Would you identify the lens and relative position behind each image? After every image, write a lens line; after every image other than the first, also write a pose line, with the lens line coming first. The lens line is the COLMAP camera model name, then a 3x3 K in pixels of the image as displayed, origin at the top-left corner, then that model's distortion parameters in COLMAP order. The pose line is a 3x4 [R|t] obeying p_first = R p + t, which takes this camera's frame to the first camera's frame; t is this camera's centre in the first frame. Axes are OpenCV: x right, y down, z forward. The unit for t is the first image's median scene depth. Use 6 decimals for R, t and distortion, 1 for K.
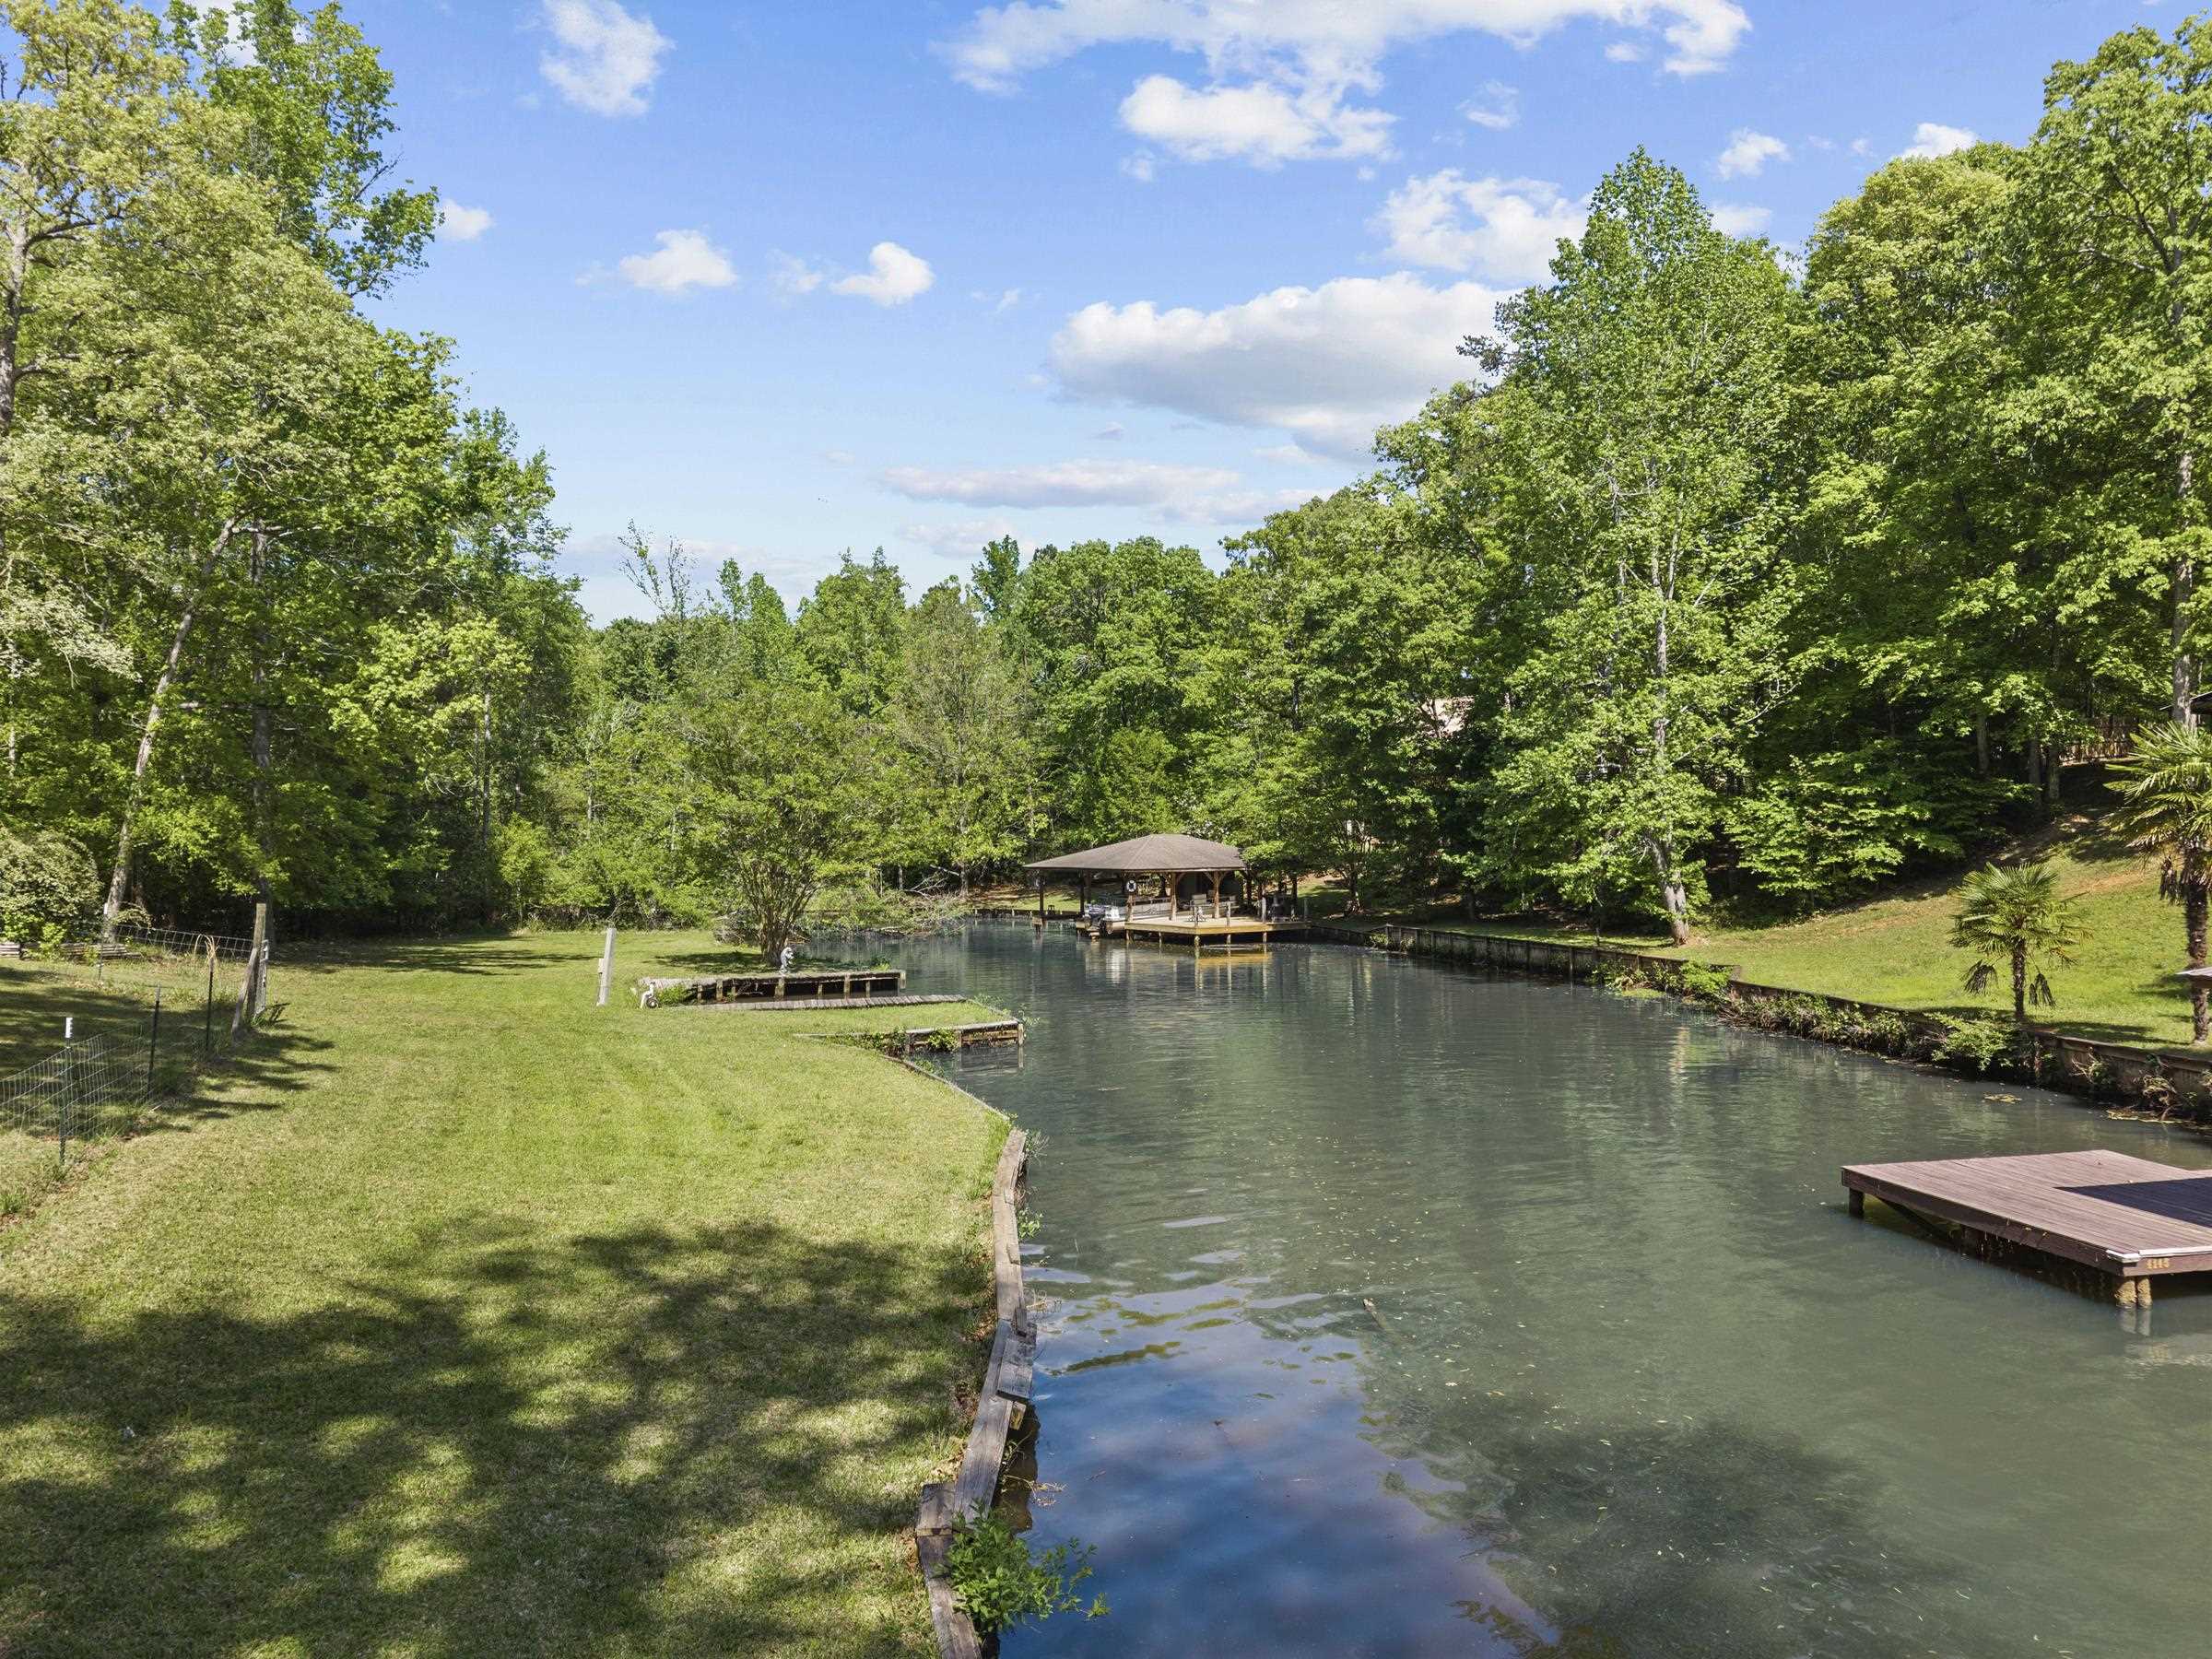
lens RADIAL K [[1471.0, 0, 1111.6], [0, 1471.0, 832.1], [0, 0, 1]] dist [0.046391, -0.038222]
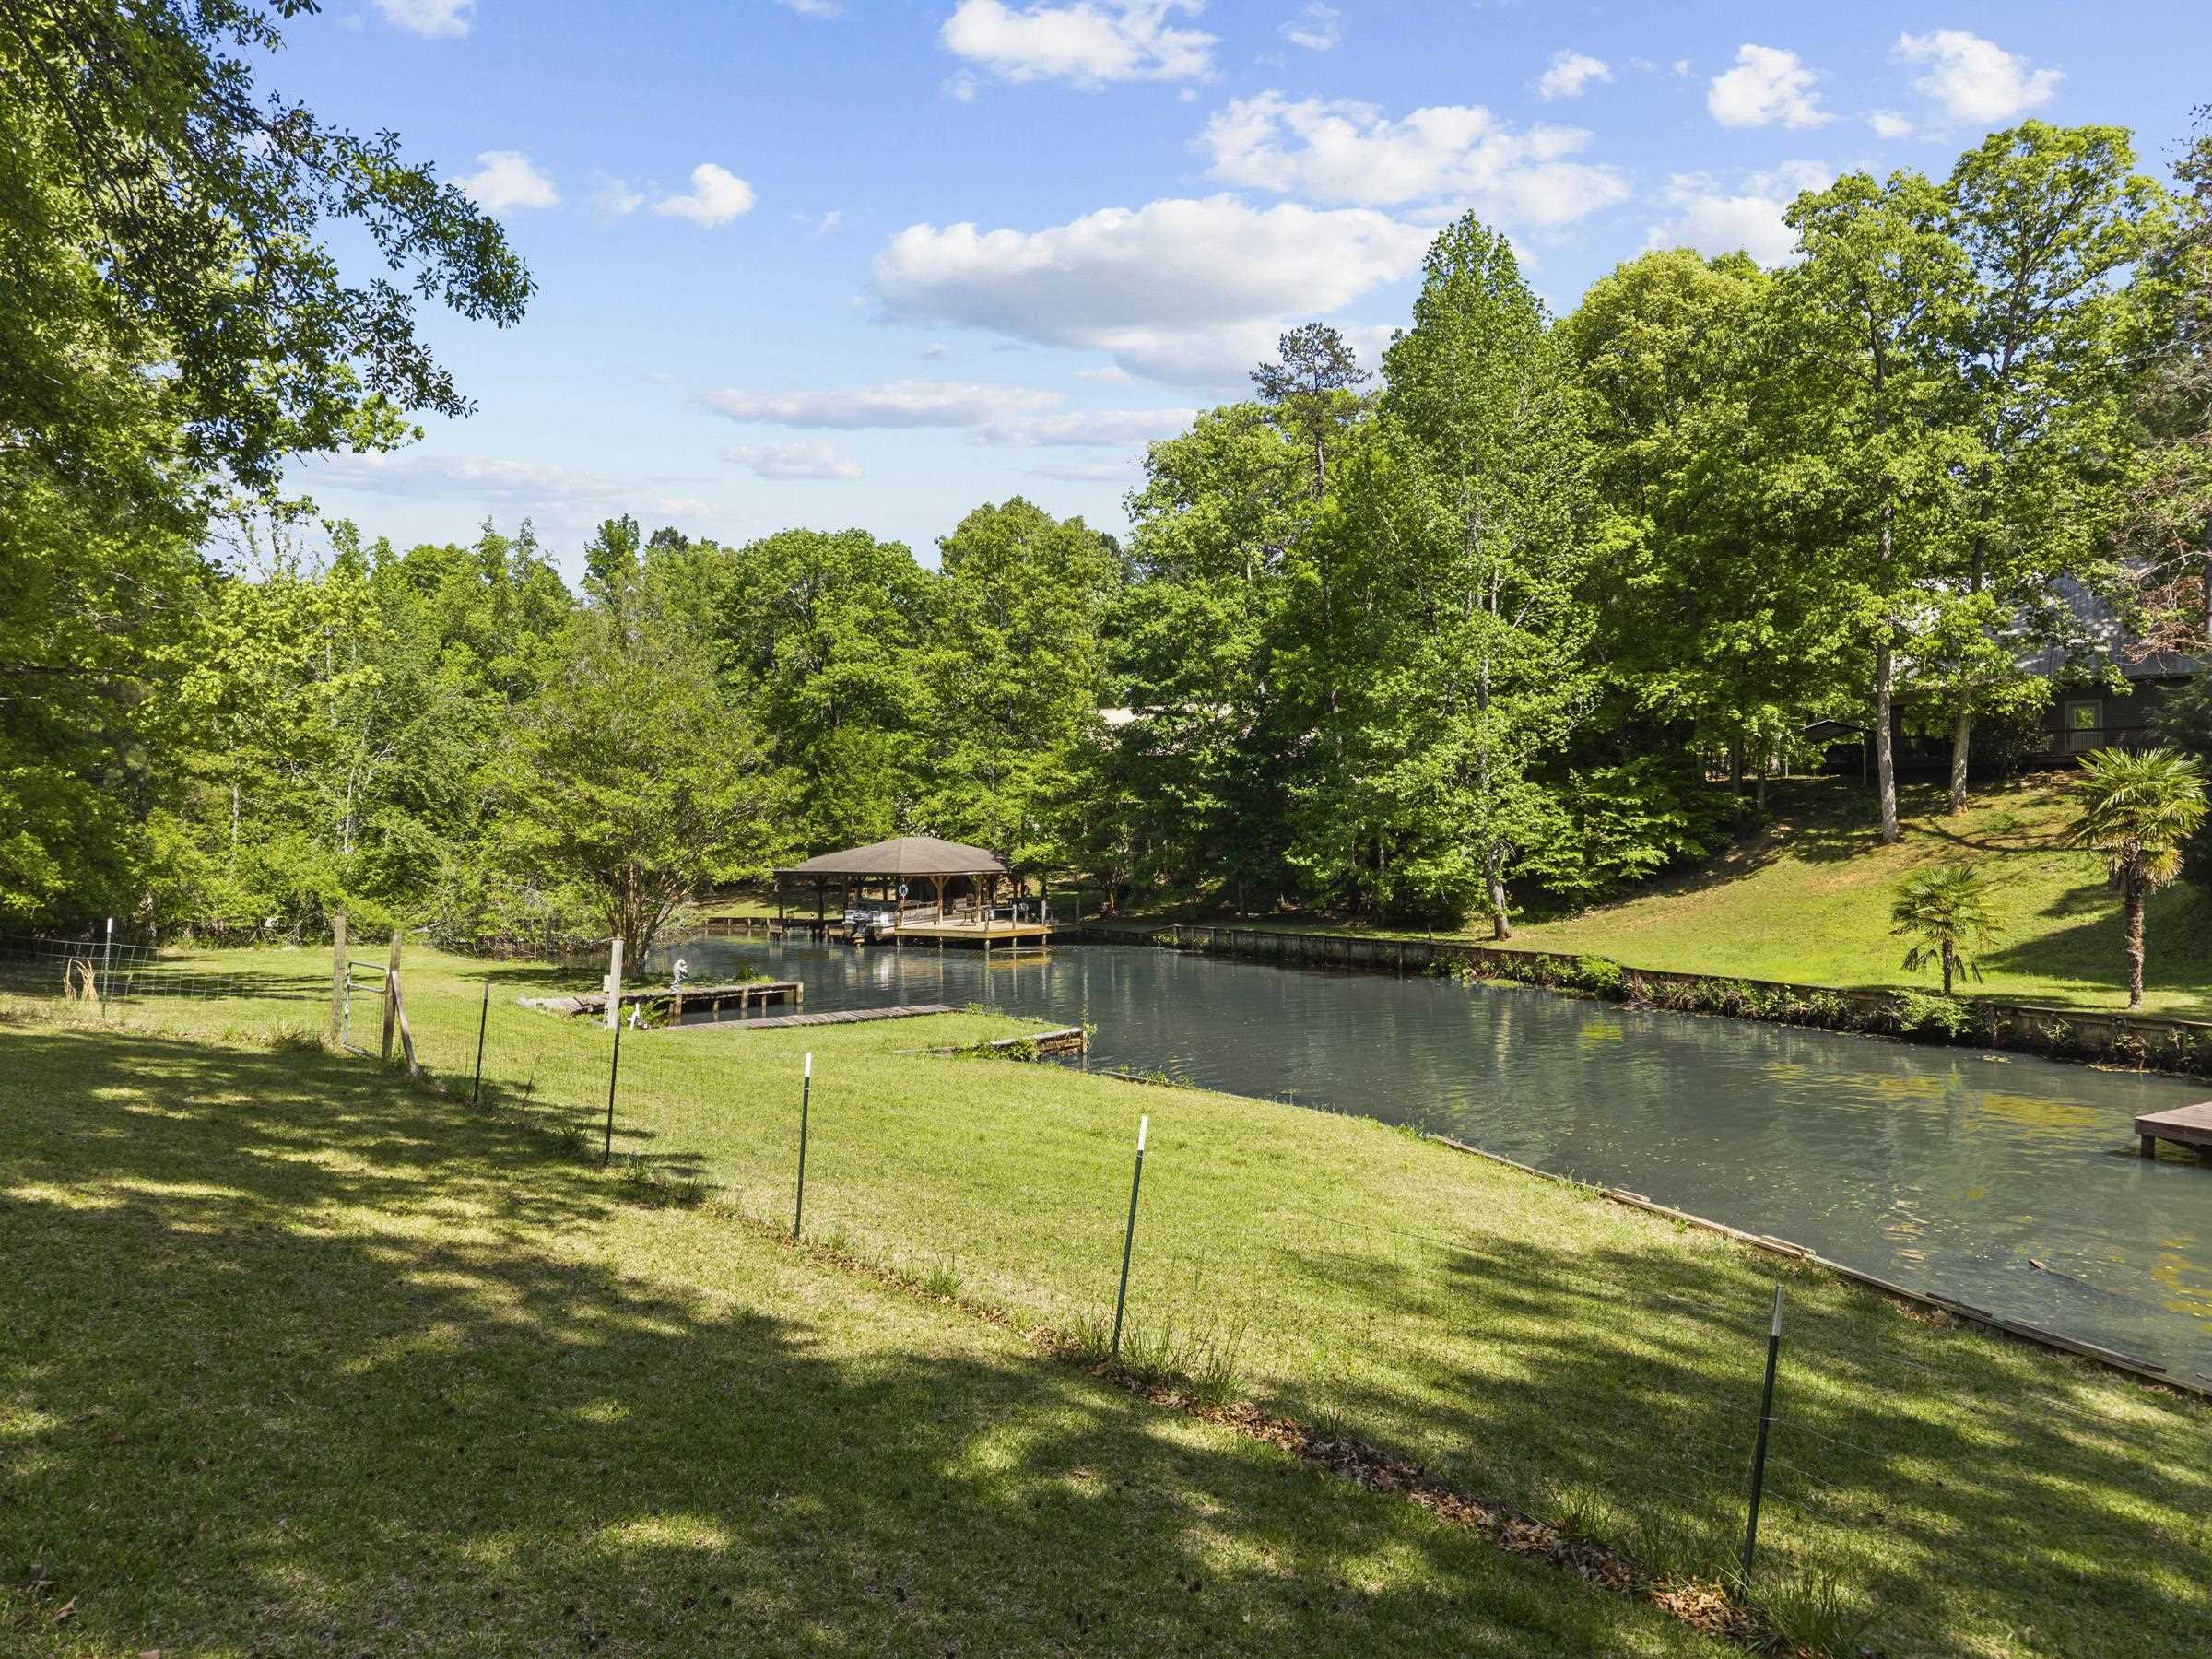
lens RADIAL K [[1471.0, 0, 1111.6], [0, 1471.0, 832.1], [0, 0, 1]] dist [0.046391, -0.038222]
pose [[0.944007, 0.005282, 0.329883, -0.253763], [-0.004375, 0.999984, -0.003490, 0.001883], [-0.329896, 0.001851, 0.944015, 0.057208]]
